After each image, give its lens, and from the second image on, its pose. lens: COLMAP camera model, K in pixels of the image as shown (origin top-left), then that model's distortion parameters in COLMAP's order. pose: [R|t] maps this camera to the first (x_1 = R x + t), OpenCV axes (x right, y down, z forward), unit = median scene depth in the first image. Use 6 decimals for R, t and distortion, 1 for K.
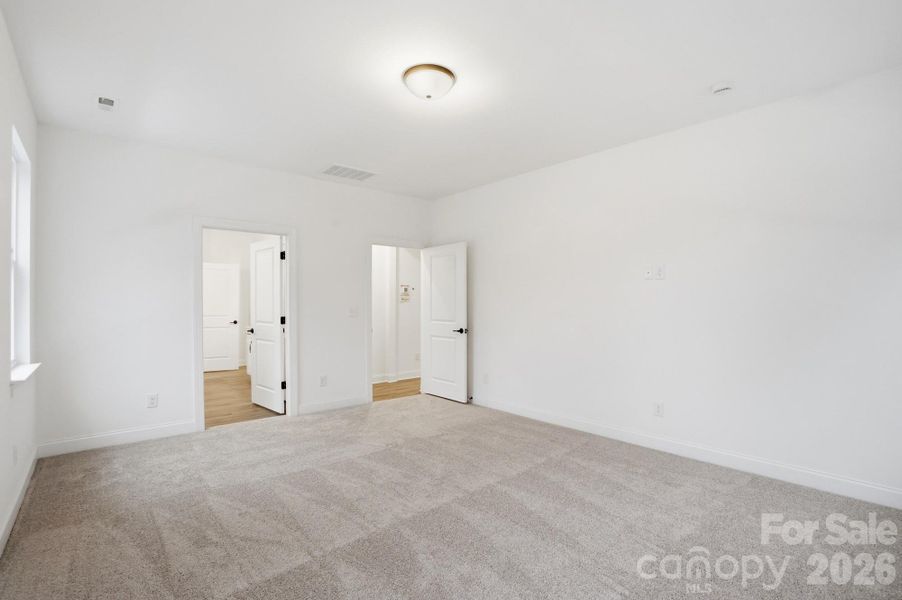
lens RADIAL K [[422.4, 0, 451.0], [0, 422.4, 300.0], [0, 0, 1]] dist [-0.072948, 0.036964]
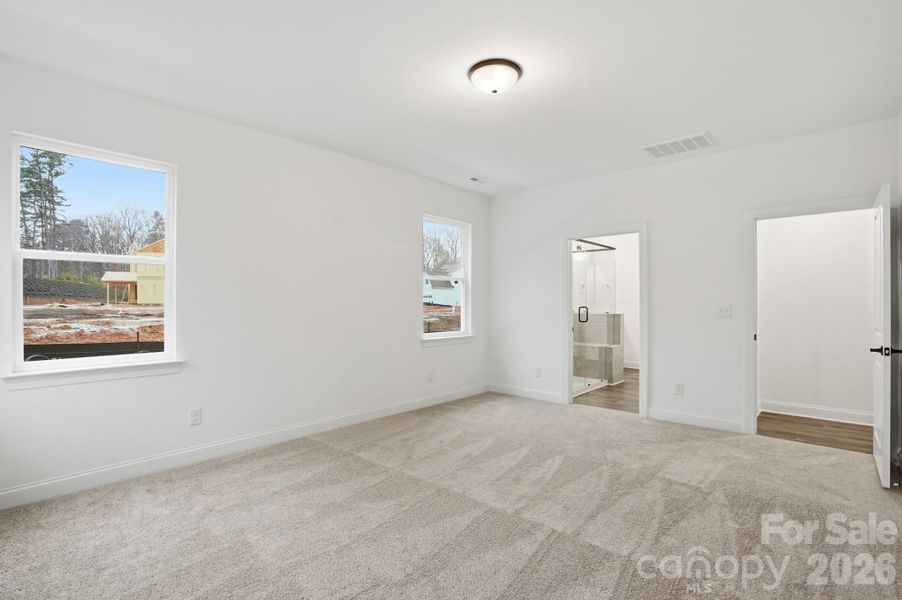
lens RADIAL K [[422.4, 0, 451.0], [0, 422.4, 300.0], [0, 0, 1]] dist [-0.072948, 0.036964]
pose [[0.156281, -0.000969, -0.987712, 0.586831], [-0.003932, 0.999991, -0.001603, 0.011767], [0.987705, 0.004135, 0.156276, 0.483189]]
